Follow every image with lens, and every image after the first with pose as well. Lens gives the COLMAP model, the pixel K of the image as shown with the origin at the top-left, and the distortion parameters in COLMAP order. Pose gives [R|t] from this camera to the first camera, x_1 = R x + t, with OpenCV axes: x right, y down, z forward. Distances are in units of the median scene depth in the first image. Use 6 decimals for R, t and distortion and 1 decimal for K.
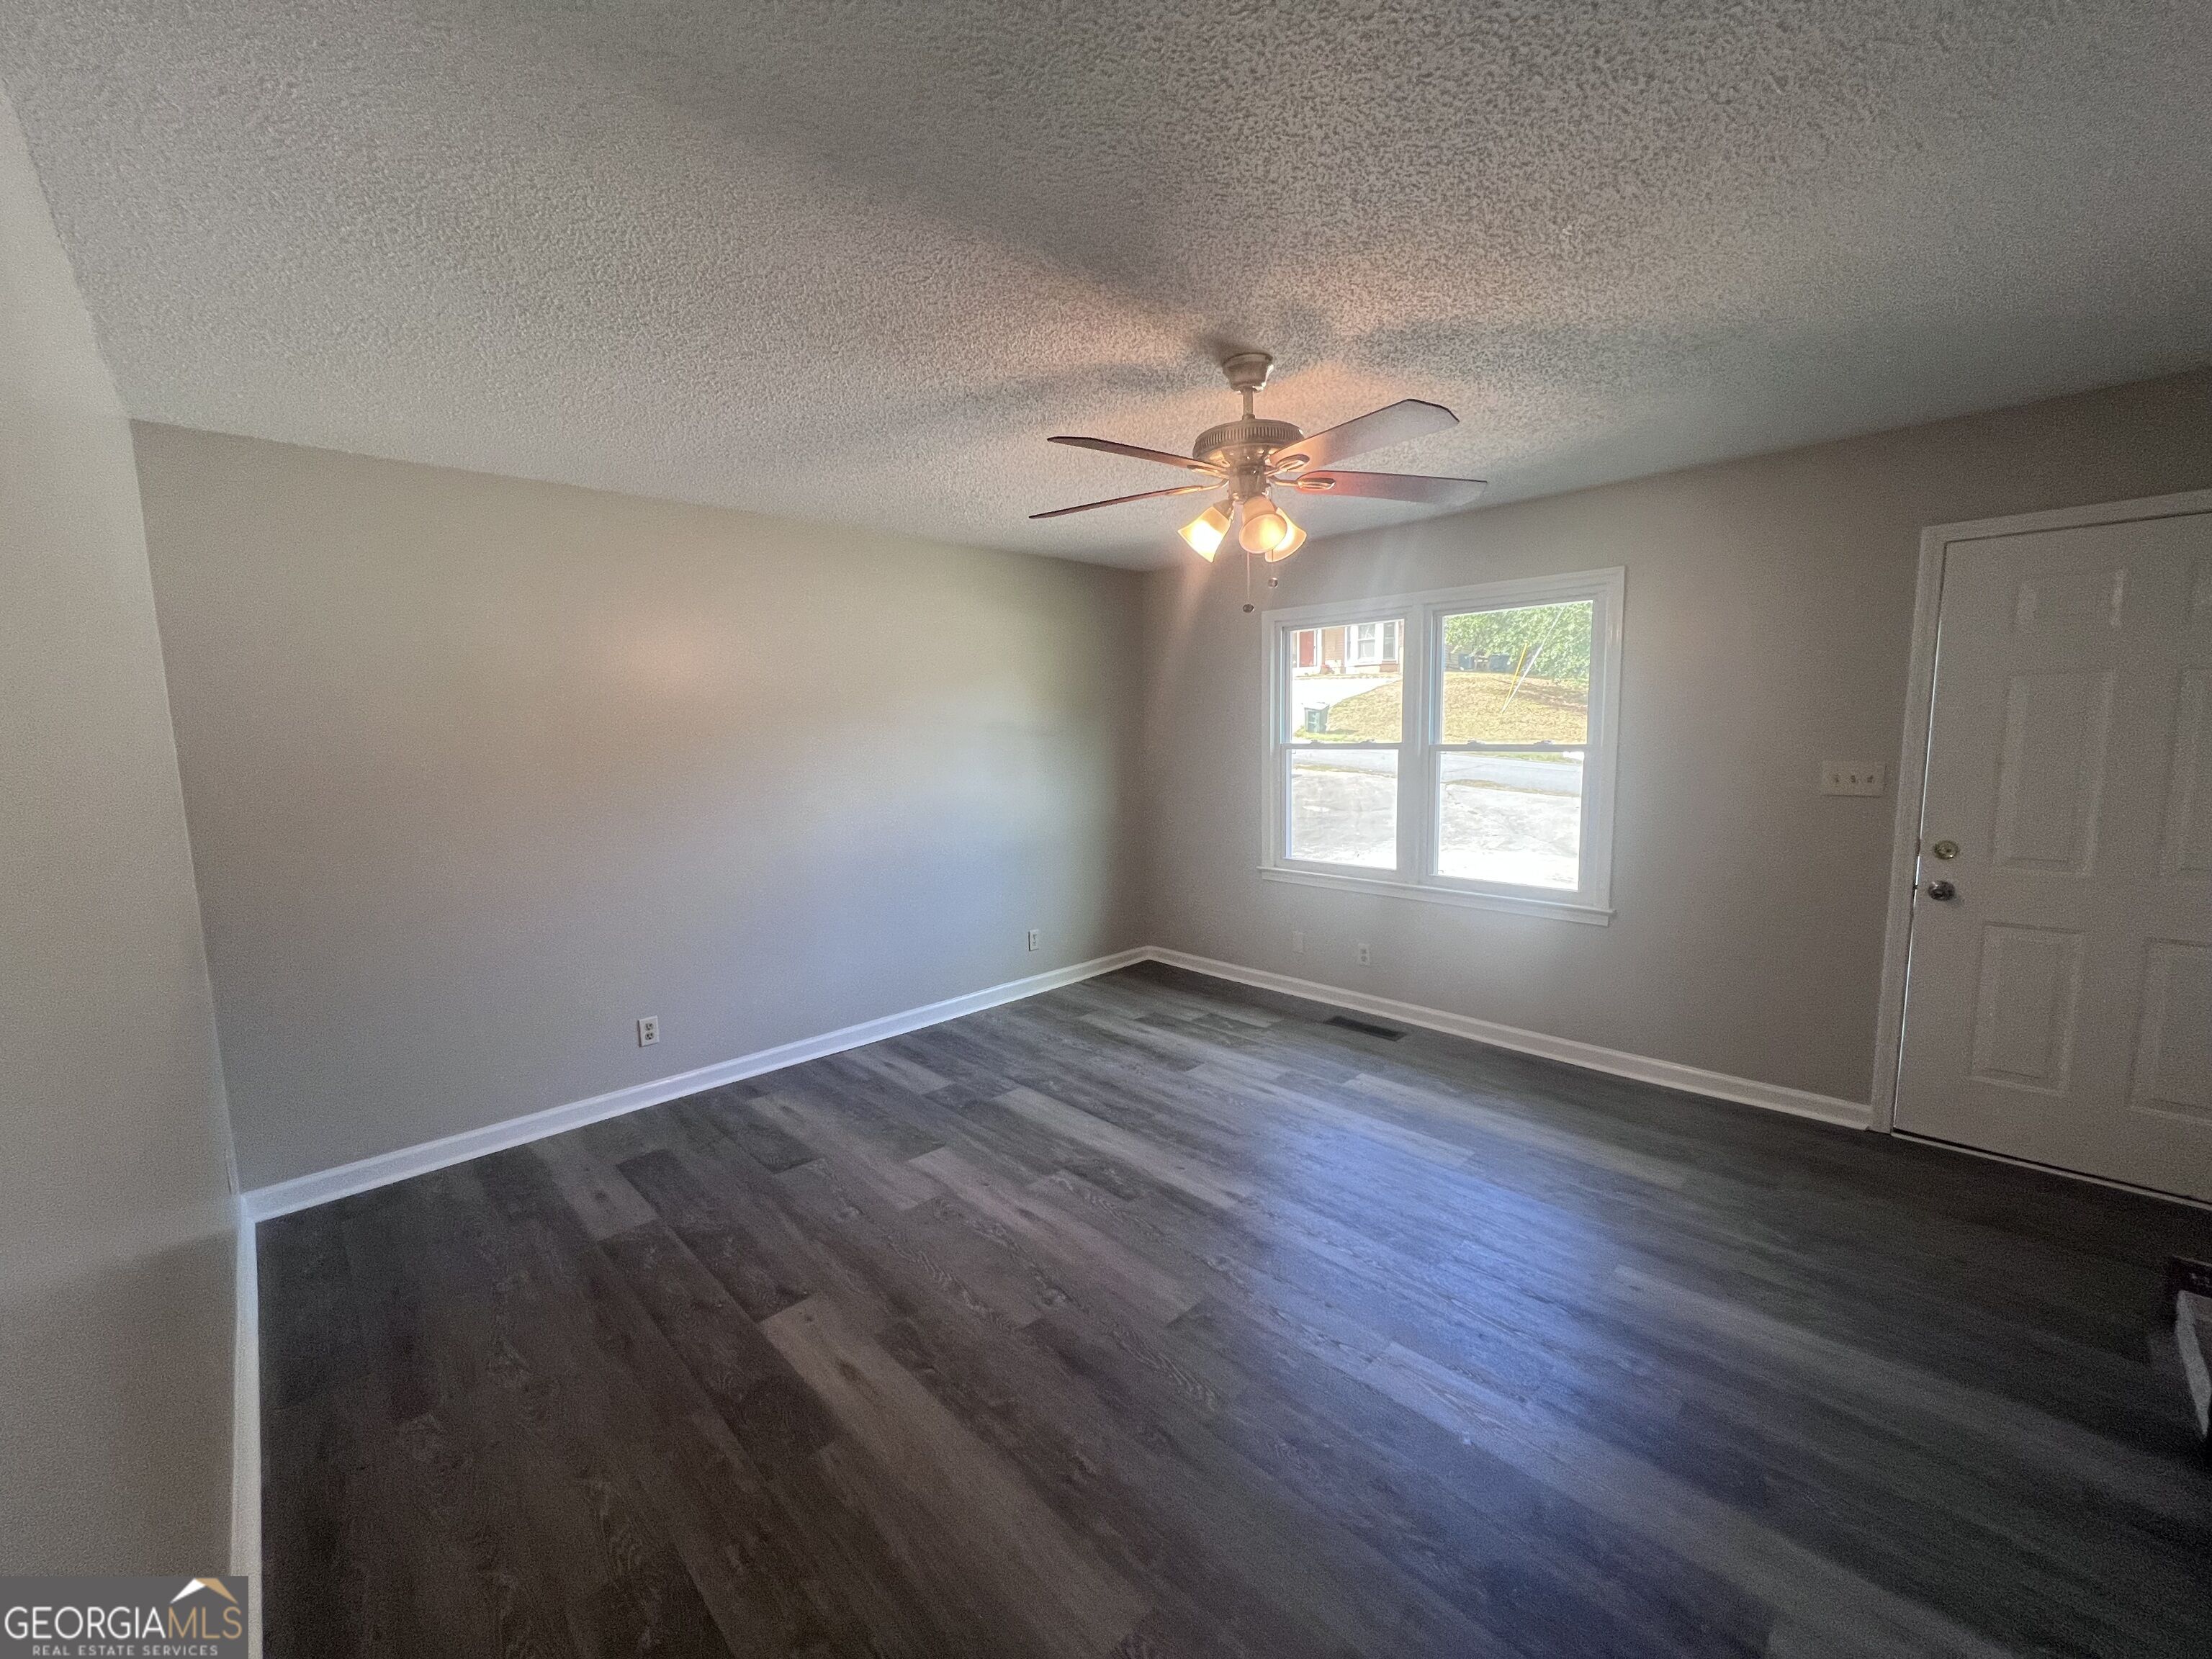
lens RADIAL K [[882.5, 0, 1111.4], [0, 882.5, 820.6], [0, 0, 1]] dist [0.001744, 0.000722]
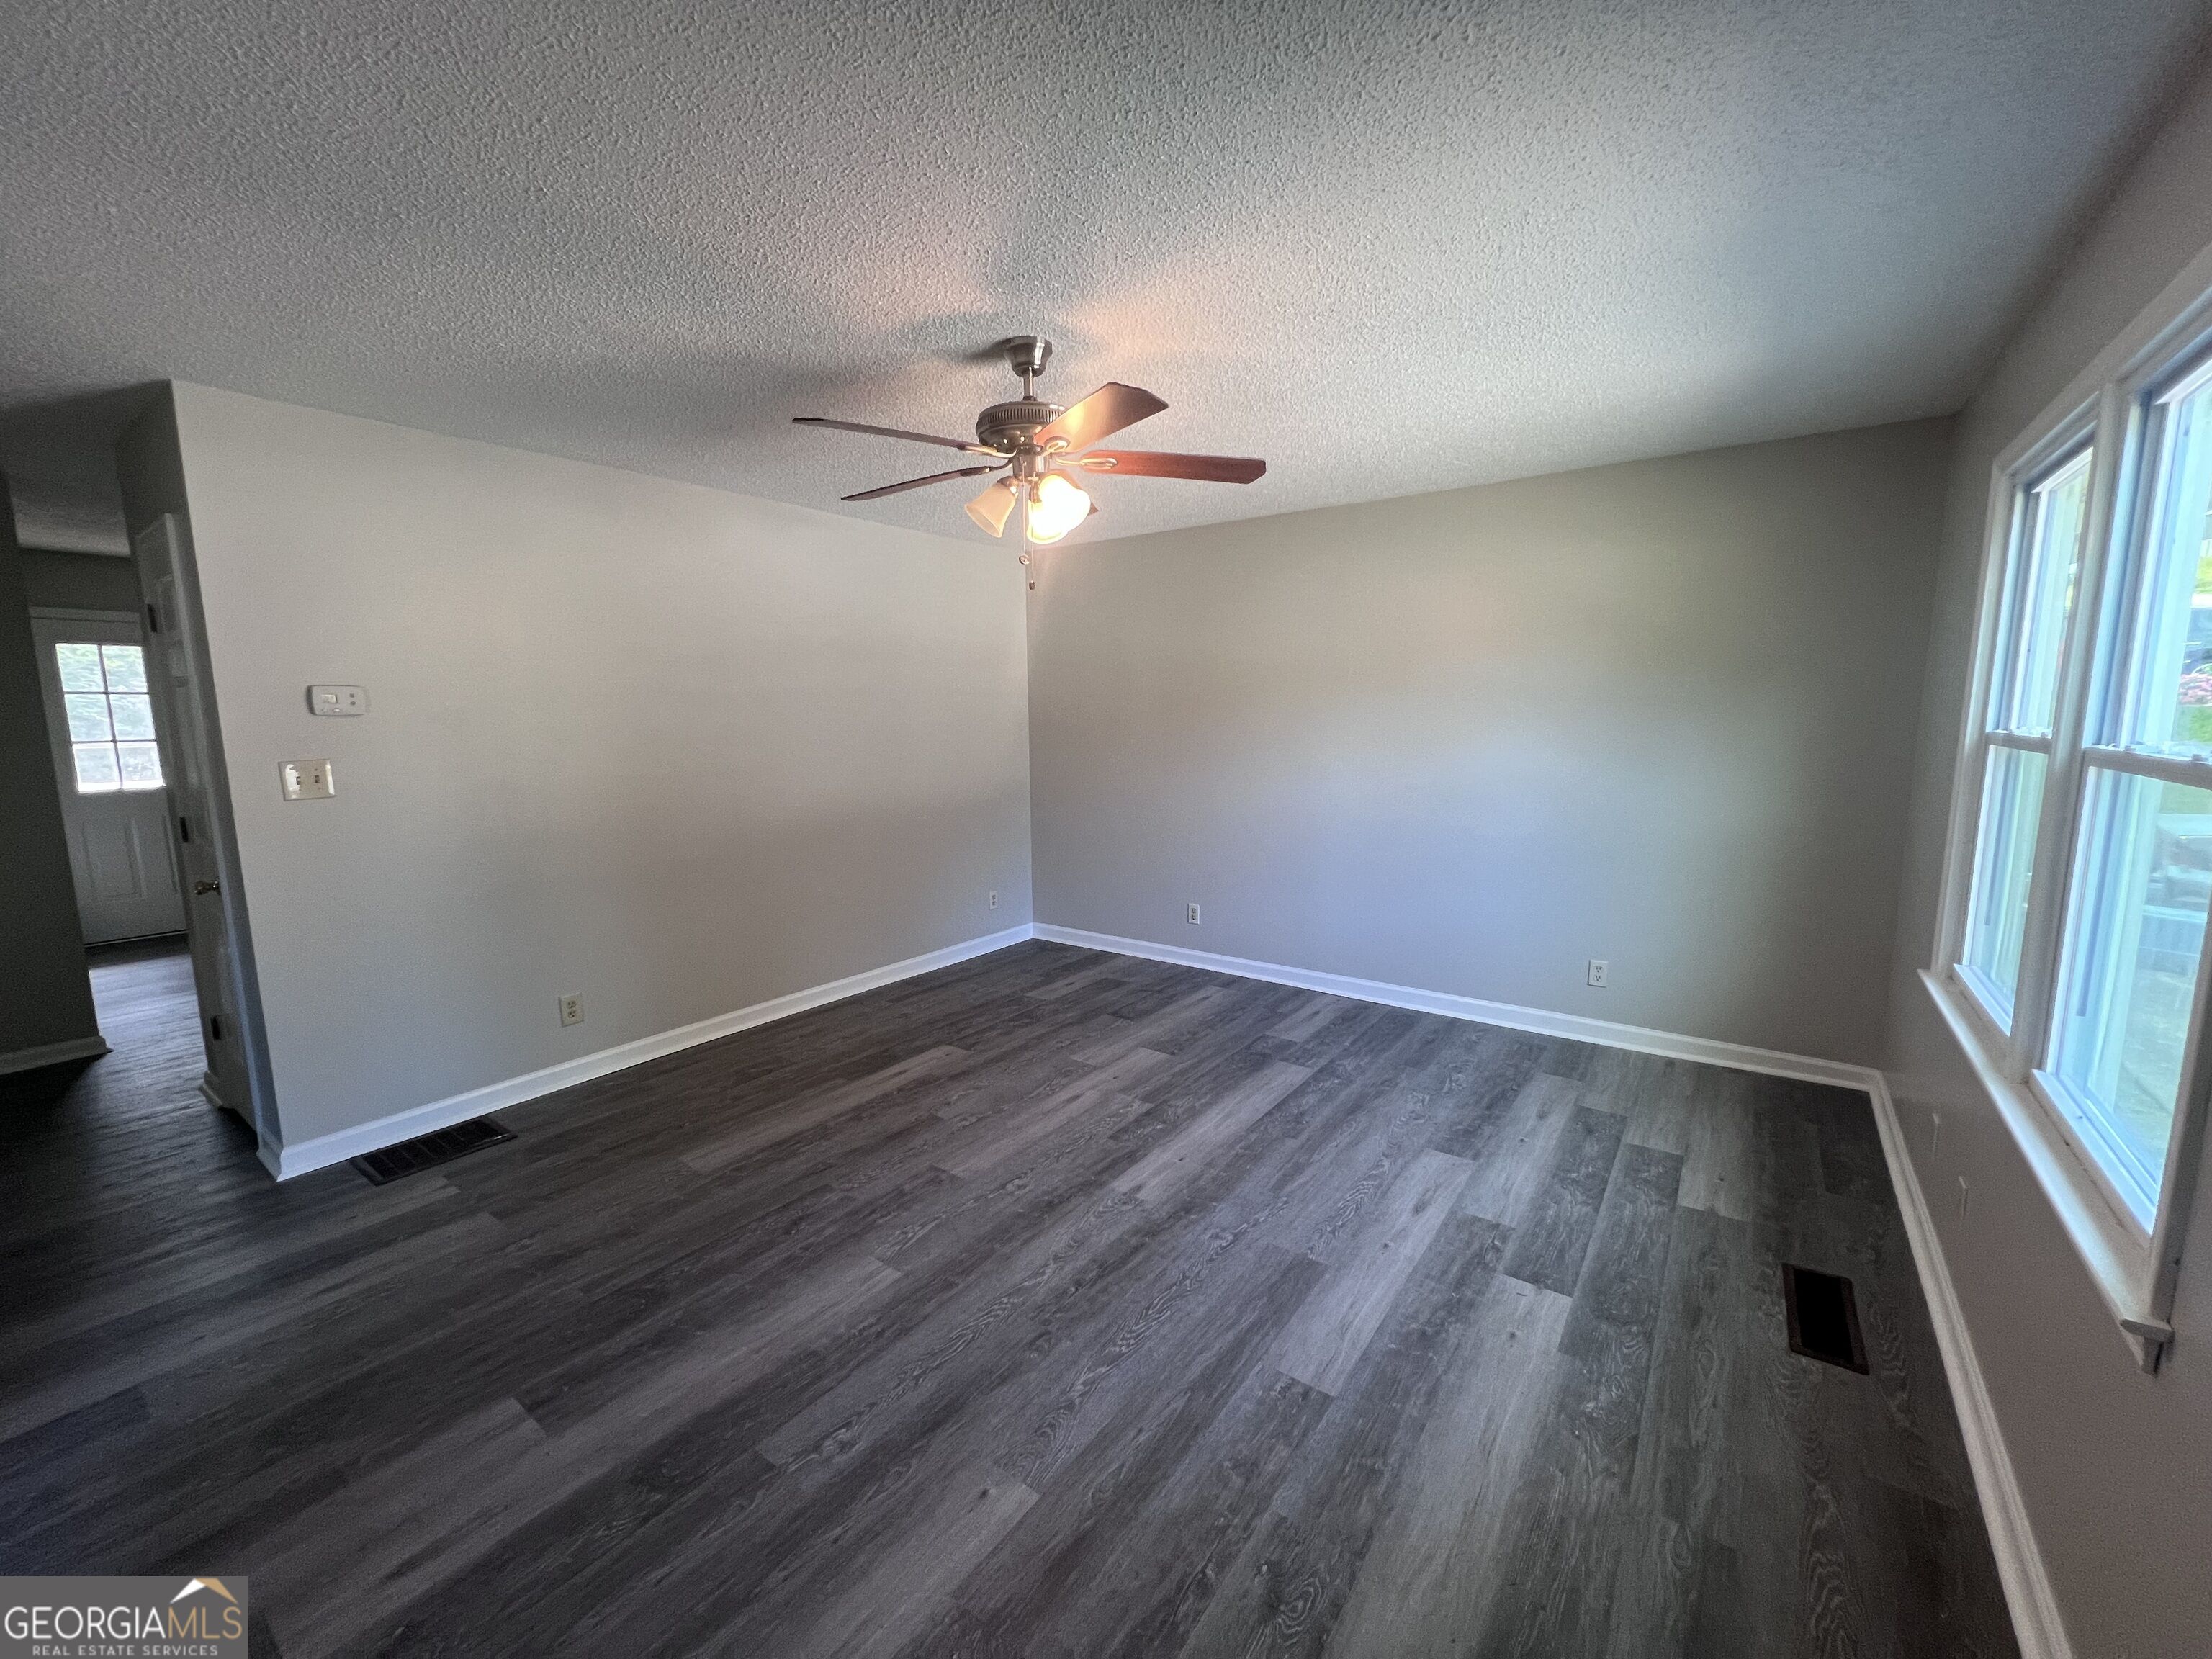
lens RADIAL K [[882.5, 0, 1103.9], [0, 882.5, 828.6], [0, 0, 1]] dist [0.001744, 0.000722]
pose [[0.163917, 0.151857, -0.974716, 0.807375], [-0.096838, 0.985785, 0.137296, -0.074004], [0.981710, 0.071885, 0.176292, 0.613338]]
